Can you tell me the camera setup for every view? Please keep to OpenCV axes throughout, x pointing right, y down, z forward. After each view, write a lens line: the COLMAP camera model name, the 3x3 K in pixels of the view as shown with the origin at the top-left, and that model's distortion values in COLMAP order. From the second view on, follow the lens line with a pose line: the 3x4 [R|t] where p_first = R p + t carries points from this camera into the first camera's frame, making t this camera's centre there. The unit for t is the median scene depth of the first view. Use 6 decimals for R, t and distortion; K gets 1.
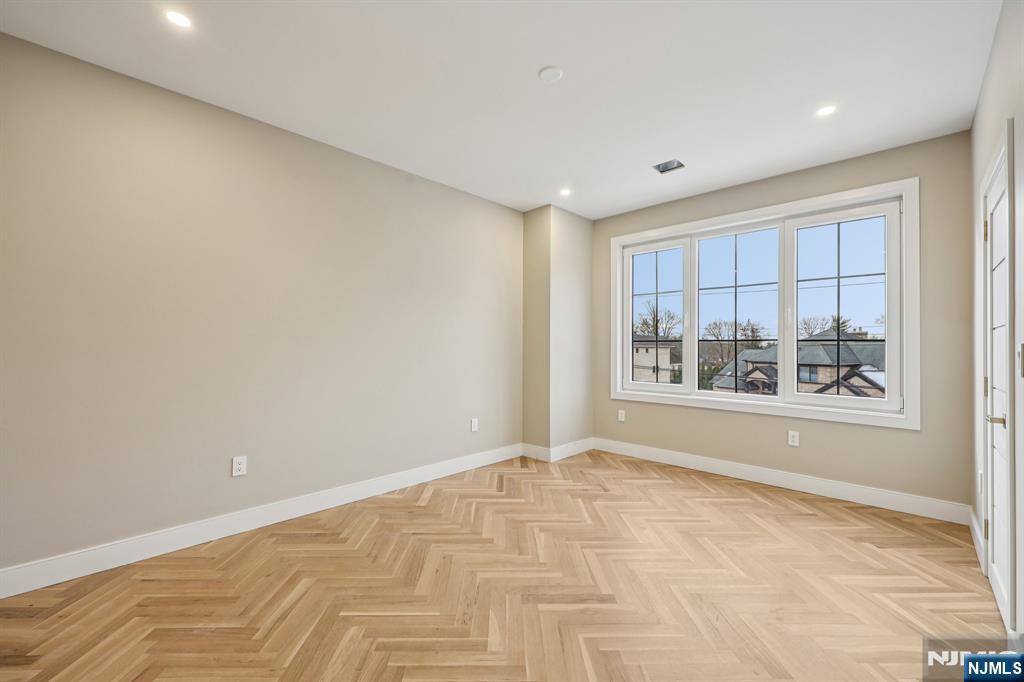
lens RADIAL K [[421.6, 0, 512.8], [0, 421.6, 342.0], [0, 0, 1]] dist [-0.000515, -0.000118]
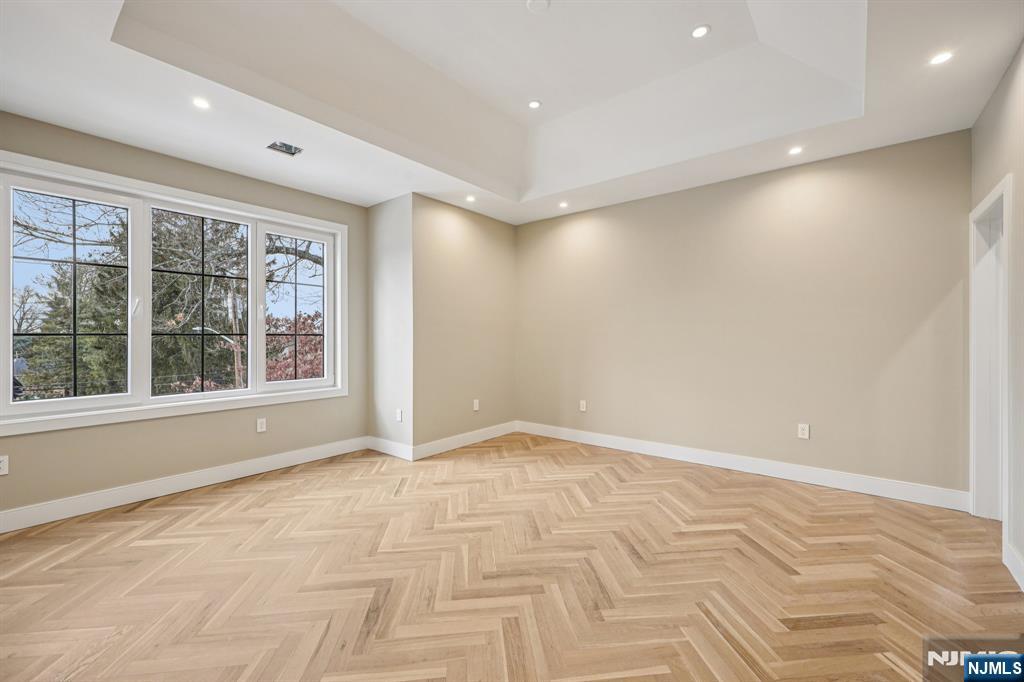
lens RADIAL K [[418.3, 0, 519.2], [0, 418.3, 336.0], [0, 0, 1]] dist [0.002510, 0.000172]
pose [[-0.100095, 0.003813, 0.994971, -0.455681], [-0.002414, 0.999989, -0.004075, 0.001981], [-0.994975, -0.002810, -0.100085, 0.431129]]
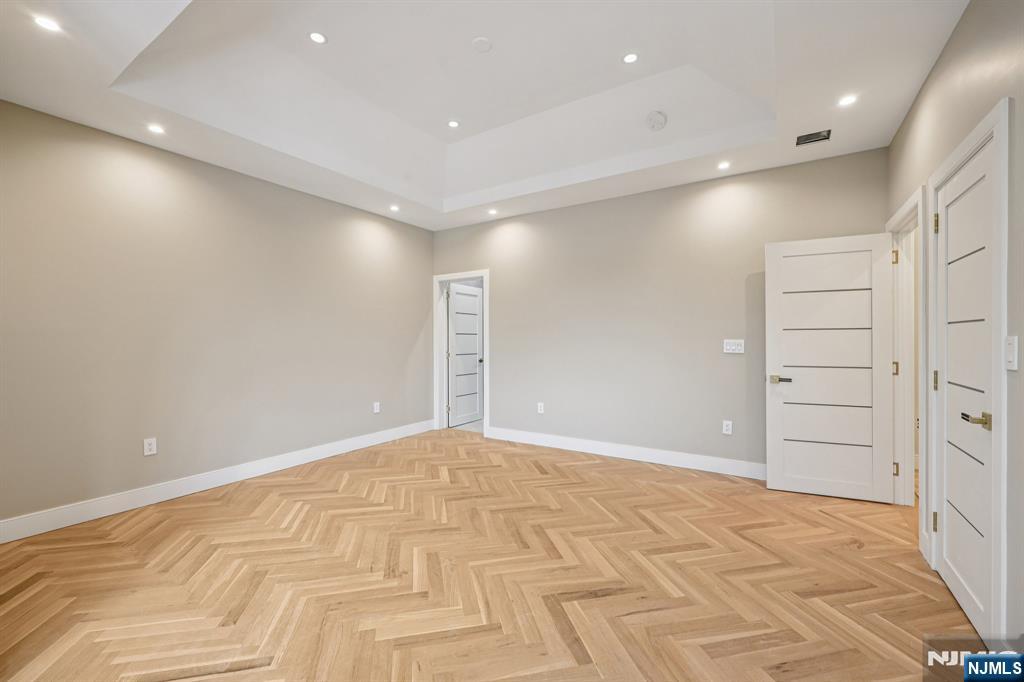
lens RADIAL K [[421.6, 0, 512.8], [0, 421.6, 342.0], [0, 0, 1]] dist [-0.000515, -0.000118]
pose [[-0.980774, 0.007083, -0.195018, -0.418106], [0.006404, 0.999971, 0.004113, 0.002306], [0.195041, 0.002785, -0.980791, 0.463584]]
